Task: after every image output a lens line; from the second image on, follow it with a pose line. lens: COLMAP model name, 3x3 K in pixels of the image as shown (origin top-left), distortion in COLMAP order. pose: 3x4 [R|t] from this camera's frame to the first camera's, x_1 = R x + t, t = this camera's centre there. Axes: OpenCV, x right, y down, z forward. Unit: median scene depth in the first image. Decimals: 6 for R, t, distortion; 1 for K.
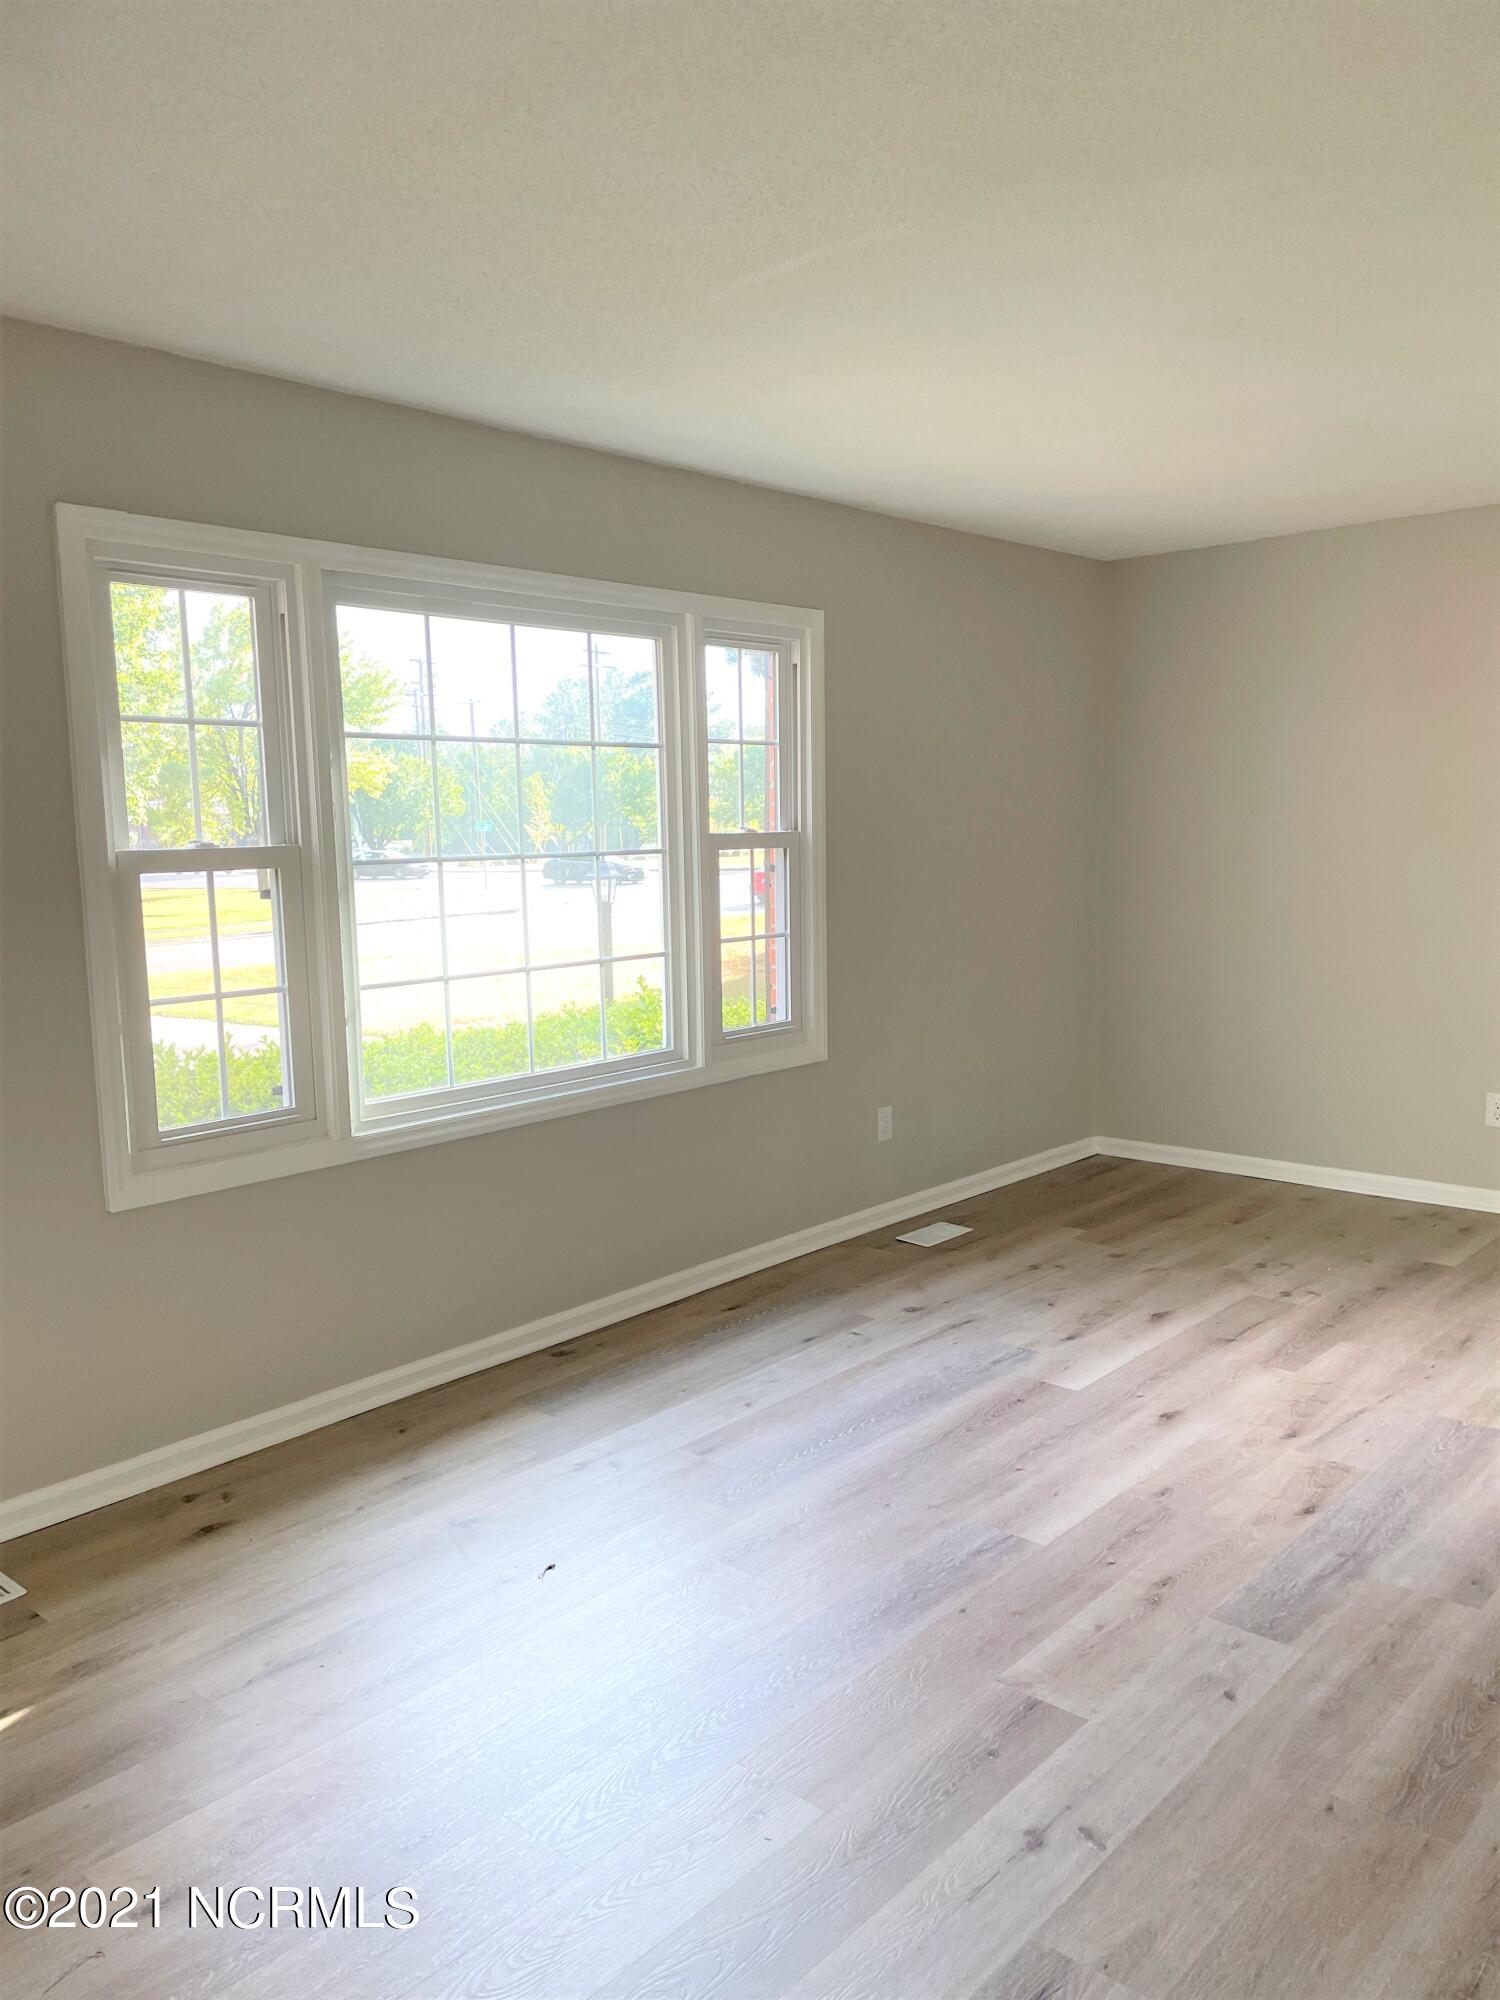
lens RADIAL K [[1527.3, 0, 750.0], [0, 1527.3, 1000.0], [0, 0, 1]] dist [0.096575, -0.128908]
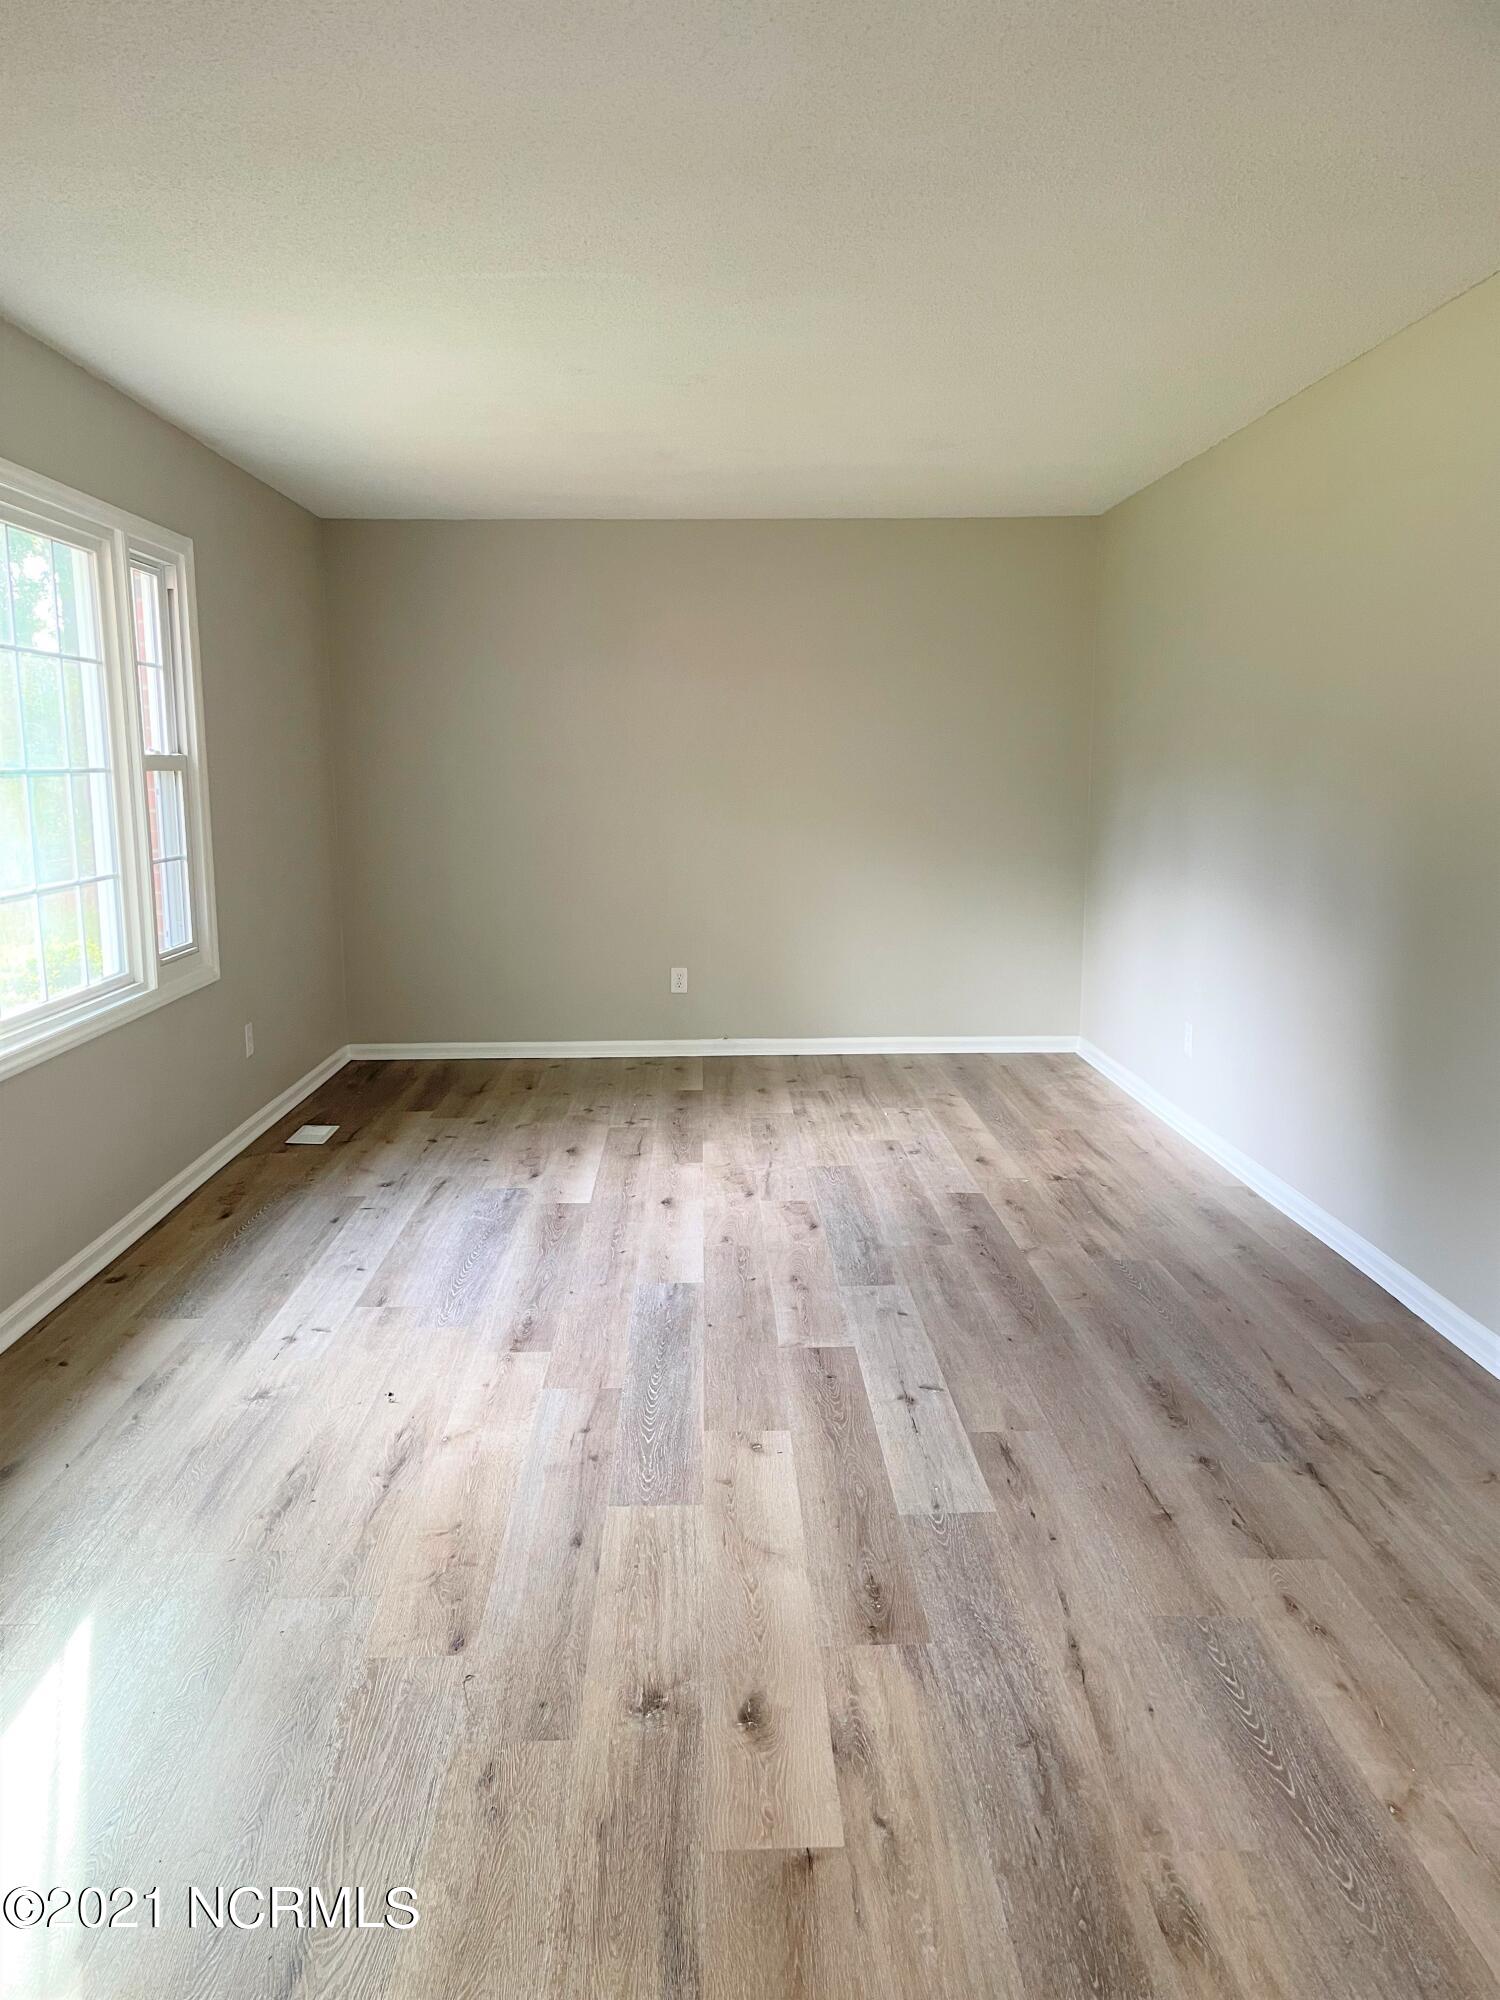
lens RADIAL K [[1527.3, 0, 750.0], [0, 1527.3, 1000.0], [0, 0, 1]] dist [0.096575, -0.128908]
pose [[0.722983, -0.090505, 0.684912, -0.486836], [0.072656, 0.995845, 0.054898, 0.026216], [-0.687035, 0.010073, 0.726554, -0.002873]]
